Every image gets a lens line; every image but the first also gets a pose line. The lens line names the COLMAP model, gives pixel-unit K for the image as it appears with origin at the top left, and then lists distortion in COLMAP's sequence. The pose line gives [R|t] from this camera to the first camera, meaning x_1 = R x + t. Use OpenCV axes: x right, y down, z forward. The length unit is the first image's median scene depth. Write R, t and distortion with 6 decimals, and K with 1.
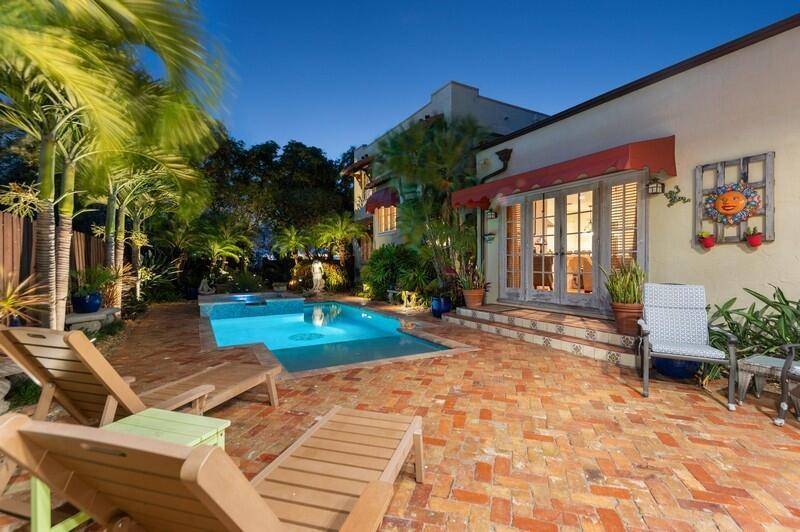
lens RADIAL K [[370.6, 0, 404.2], [0, 370.6, 266.5], [0, 0, 1]] dist [0.024479, -0.000344]
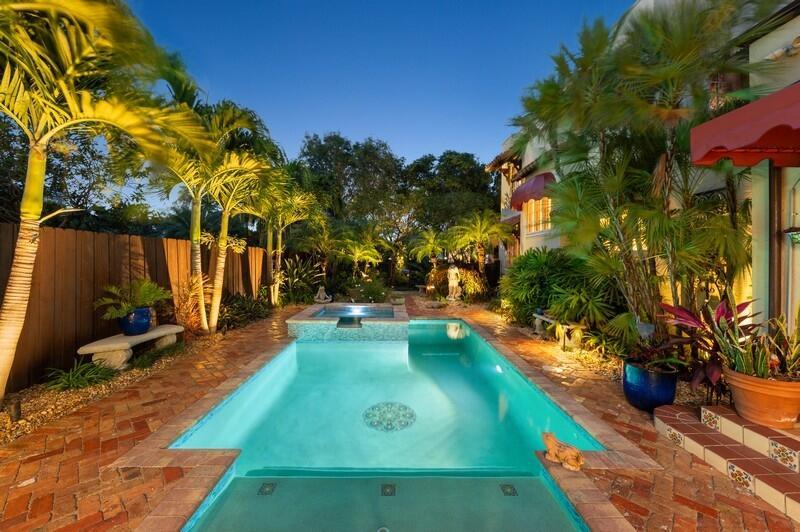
lens RADIAL K [[300.2, 0, 396.2], [0, 300.2, 260.3], [0, 0, 1]] dist [0.004038, -0.000430]
pose [[0.872305, 0.017030, -0.488666, 0.003349], [-0.021876, 0.999752, -0.004209, -0.023207], [0.488473, 0.014362, 0.872461, 0.292655]]
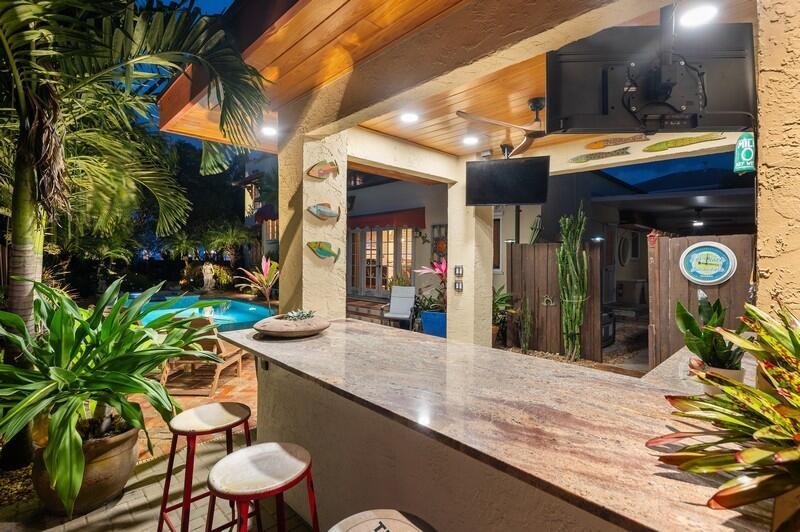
lens RADIAL K [[370.6, 0, 406.0], [0, 370.6, 260.0], [0, 0, 1]] dist [0.024479, -0.000344]
pose [[0.963343, 0.015346, 0.267834, 0.043695], [-0.013302, 0.999867, -0.009446, -0.020882], [-0.267944, 0.005537, 0.963419, -0.267963]]
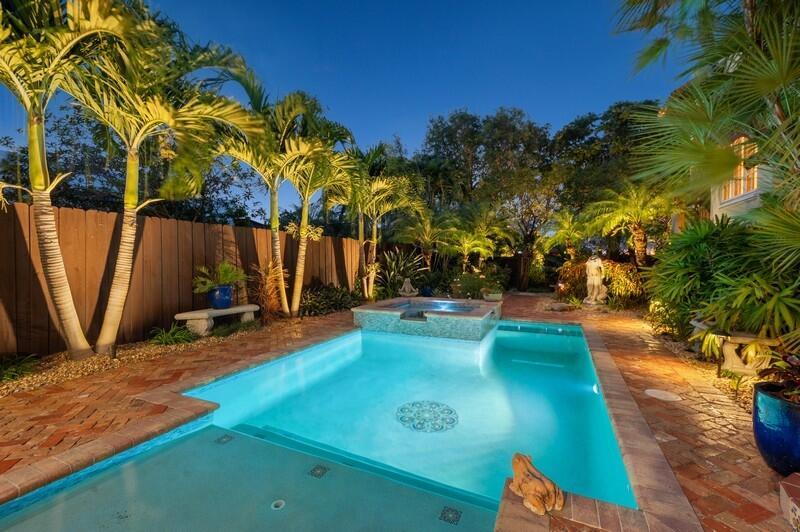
lens RADIAL K [[344.3, 0, 403.7], [0, 344.3, 268.2], [0, 0, 1]] dist [0.012629, 0.000105]
pose [[0.577825, 0.022428, -0.815852, 0.076075], [-0.012038, 0.999748, 0.018957, -0.002669], [0.816072, -0.001133, 0.577949, 0.368509]]
